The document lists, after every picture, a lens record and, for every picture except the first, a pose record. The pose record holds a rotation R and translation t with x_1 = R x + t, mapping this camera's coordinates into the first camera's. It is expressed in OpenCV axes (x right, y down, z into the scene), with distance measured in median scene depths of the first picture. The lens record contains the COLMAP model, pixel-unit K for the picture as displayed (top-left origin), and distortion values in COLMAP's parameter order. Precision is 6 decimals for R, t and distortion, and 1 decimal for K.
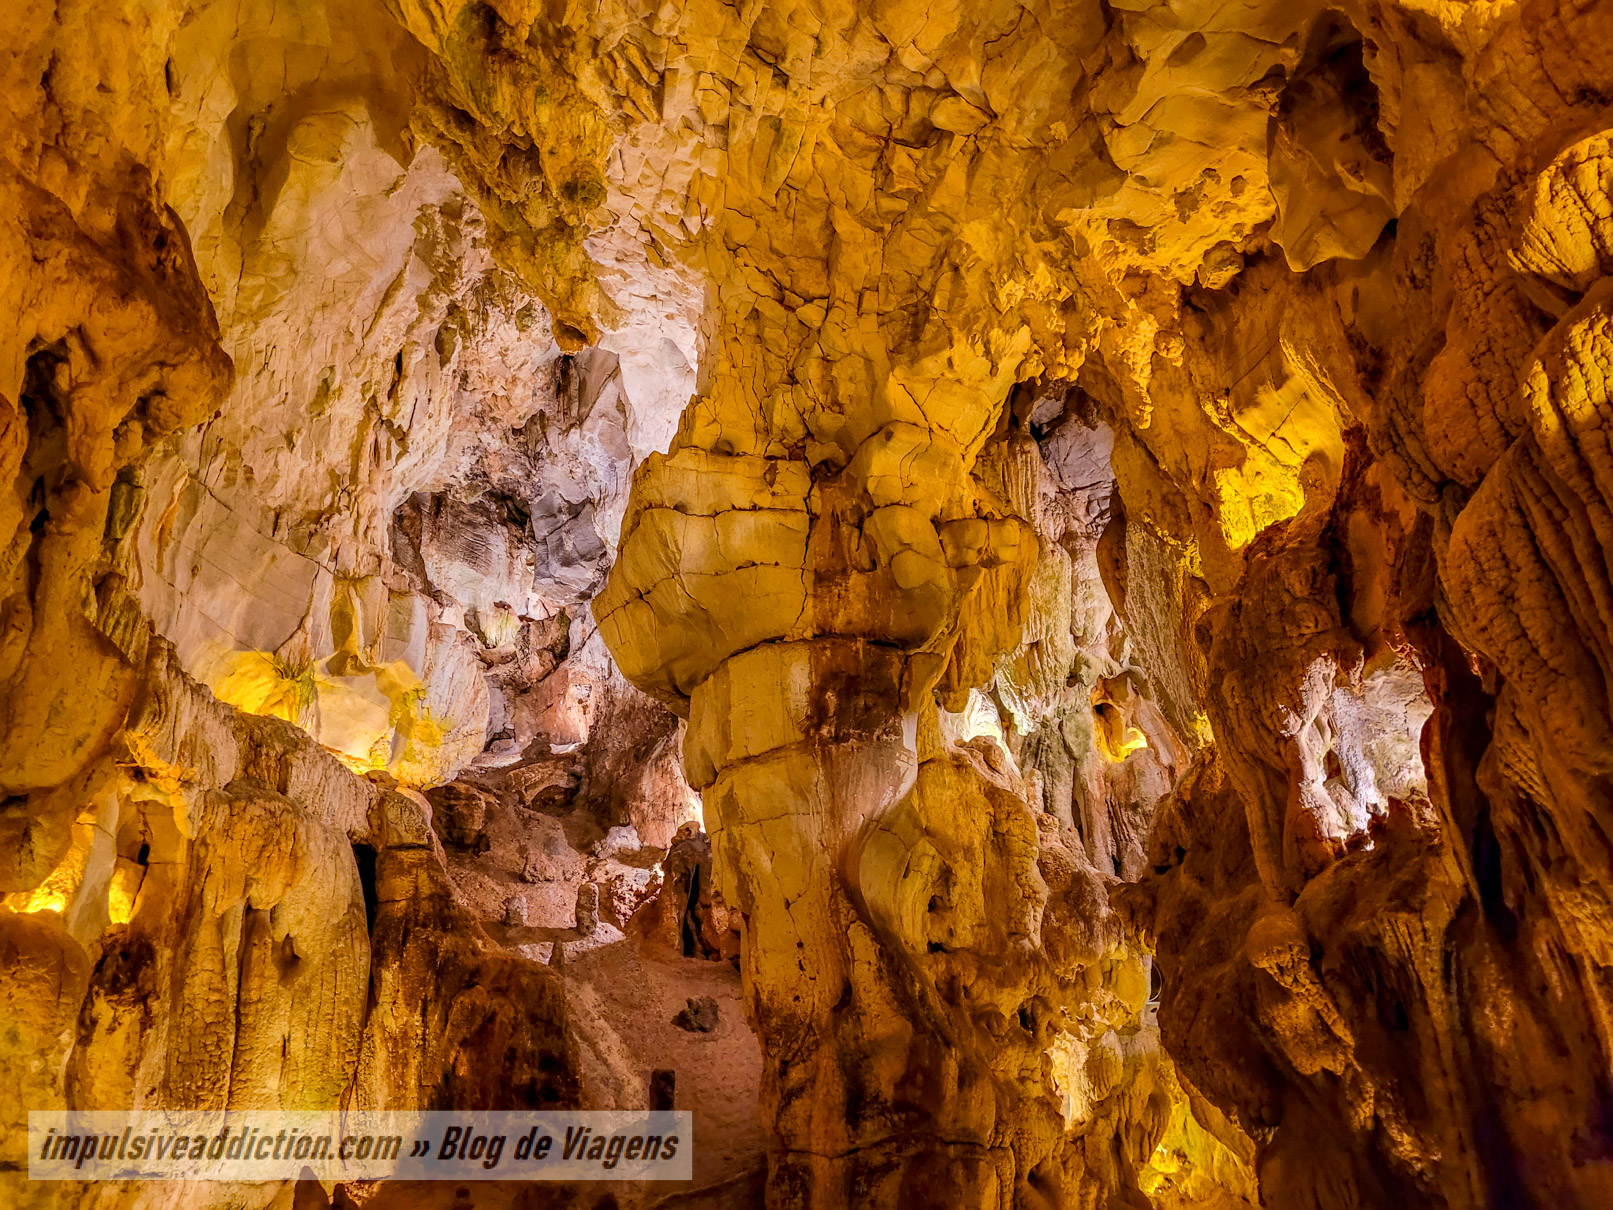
lens RADIAL K [[1209.5, 0, 800.8], [0, 1209.5, 612.3], [0, 0, 1]] dist [0.066866, -0.056318]
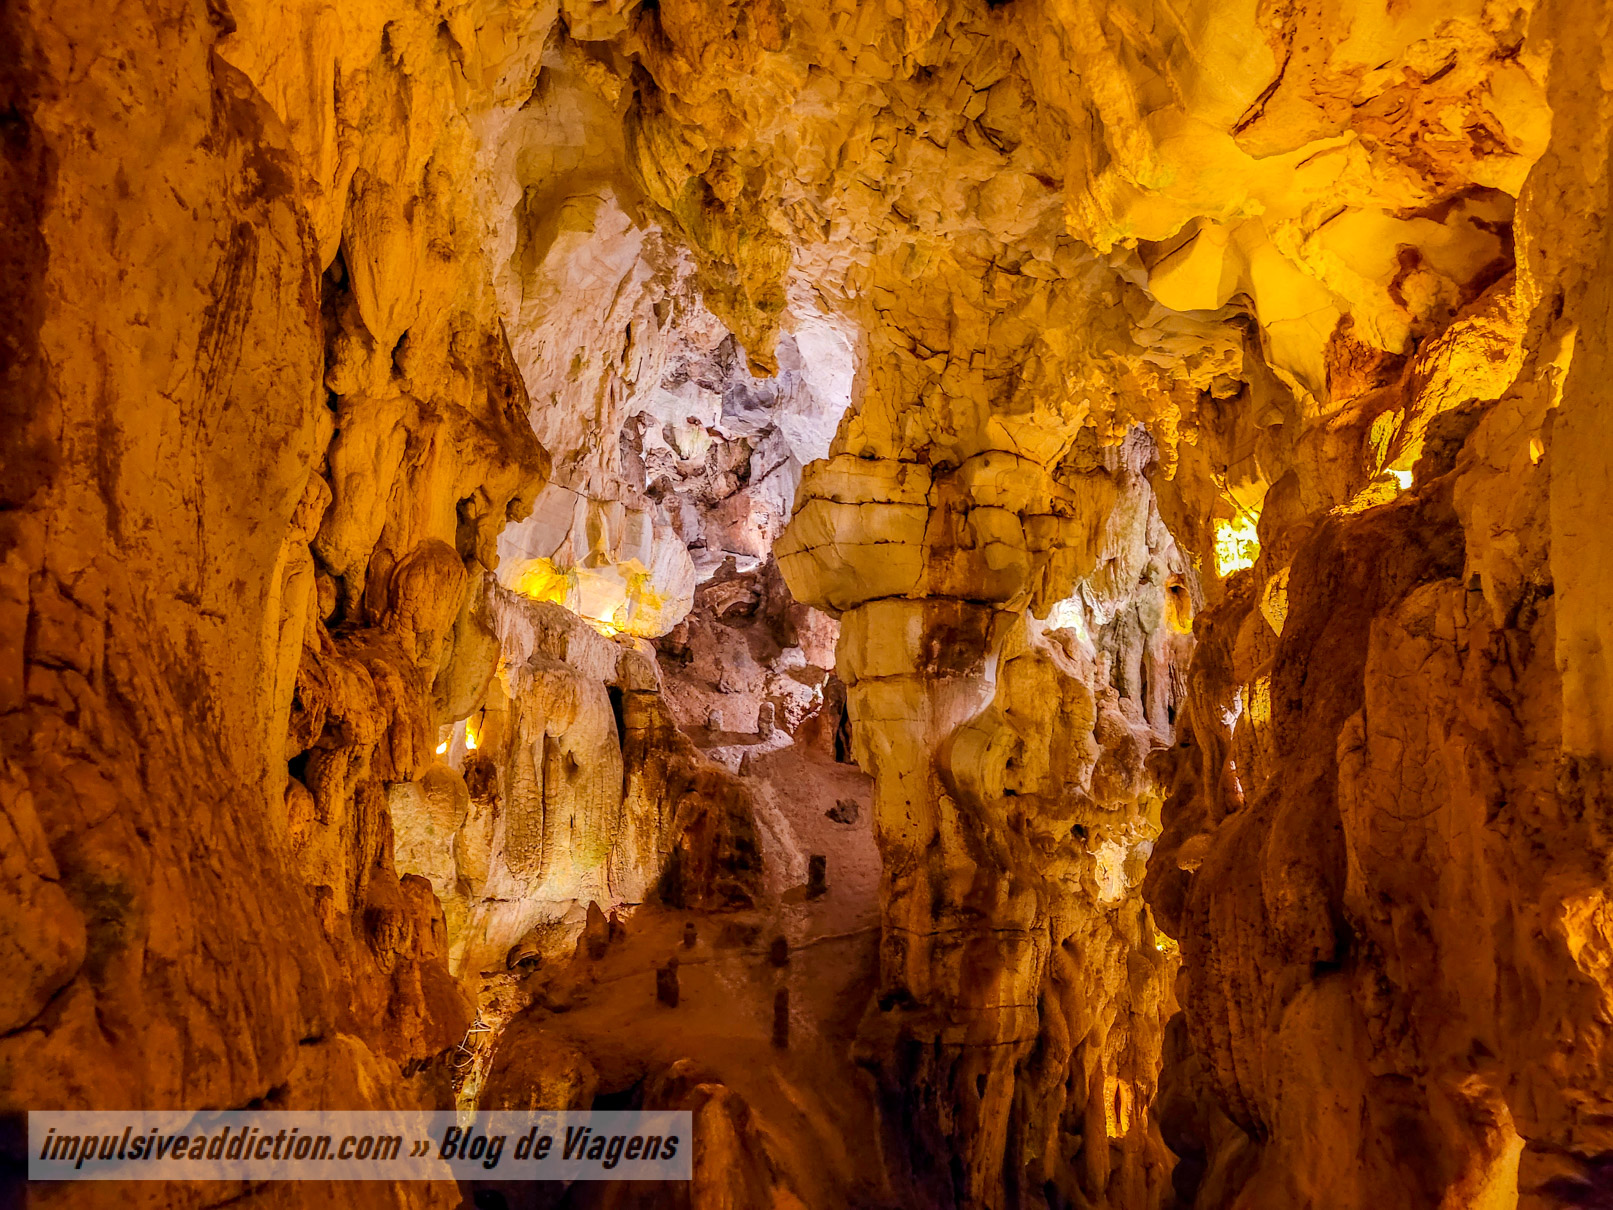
lens RADIAL K [[1209.5, 0, 812.3], [0, 1209.5, 605.1], [0, 0, 1]] dist [0.066866, -0.056318]
pose [[0.991038, 0.049306, -0.124147, 0.050773], [-0.017038, 0.968450, 0.248623, -0.301735], [0.132489, -0.244280, 0.960611, -0.359423]]
